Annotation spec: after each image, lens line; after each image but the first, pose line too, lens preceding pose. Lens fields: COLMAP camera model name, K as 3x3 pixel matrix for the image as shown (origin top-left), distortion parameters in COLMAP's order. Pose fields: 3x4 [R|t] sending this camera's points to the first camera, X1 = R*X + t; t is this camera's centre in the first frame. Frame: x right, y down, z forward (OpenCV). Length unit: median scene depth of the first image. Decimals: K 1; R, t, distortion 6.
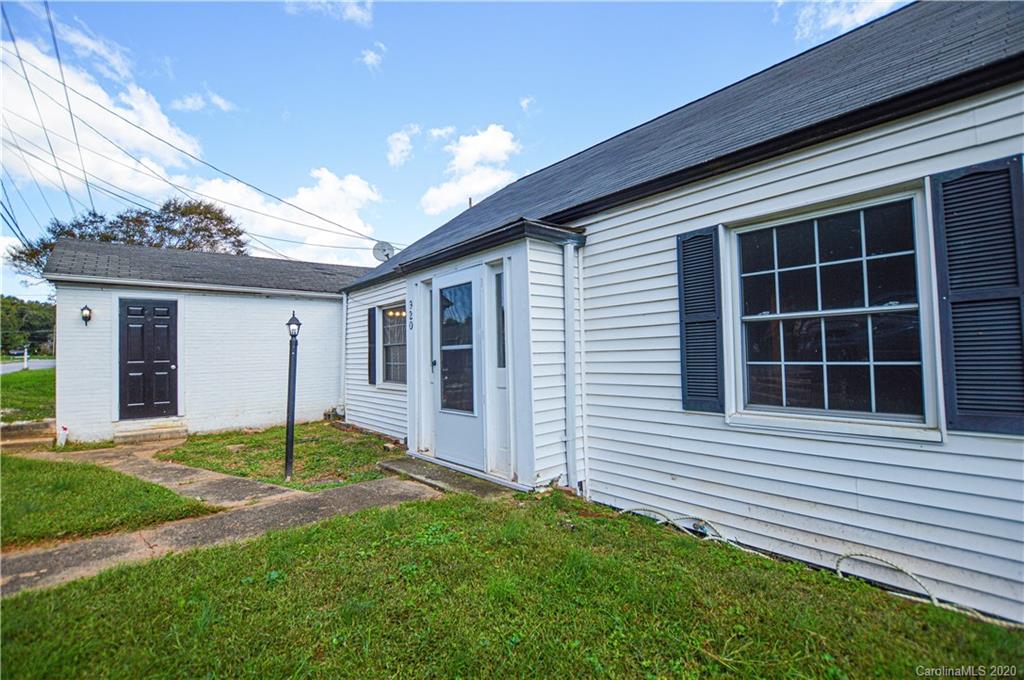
lens RADIAL K [[454.5, 0, 515.1], [0, 454.5, 340.8], [0, 0, 1]] dist [-0.024418, -0.000083]
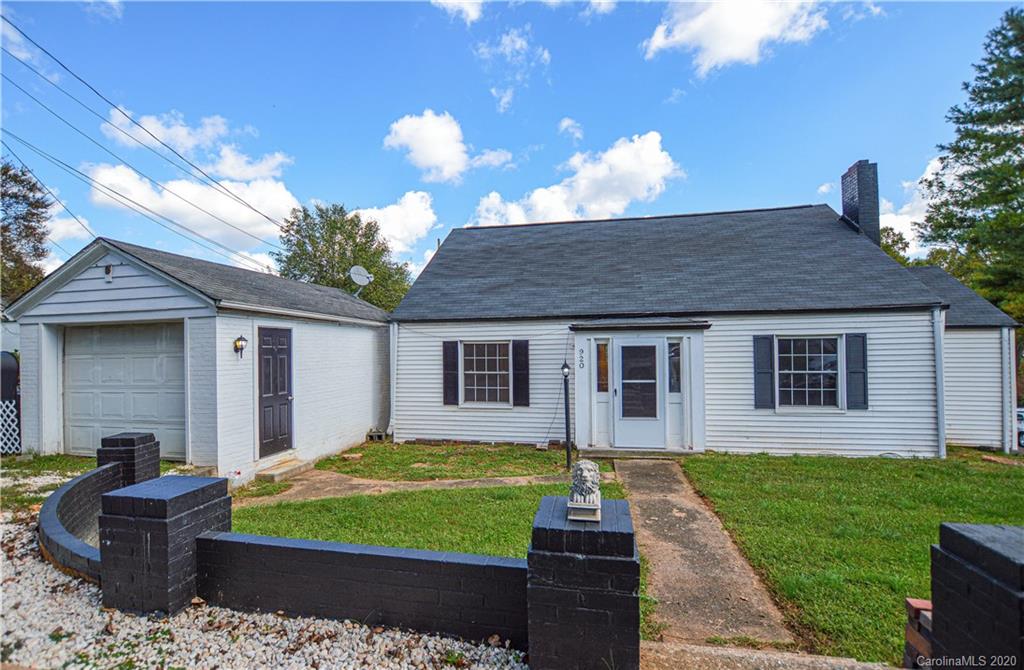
lens RADIAL K [[453.6, 0, 511.3], [0, 453.6, 351.0], [0, 0, 1]] dist [-0.016239, -0.000040]
pose [[0.795205, 0.018415, 0.606061, -1.580865], [-0.026916, 0.999625, 0.004943, -0.097913], [-0.605743, -0.020243, 0.795403, -0.086105]]
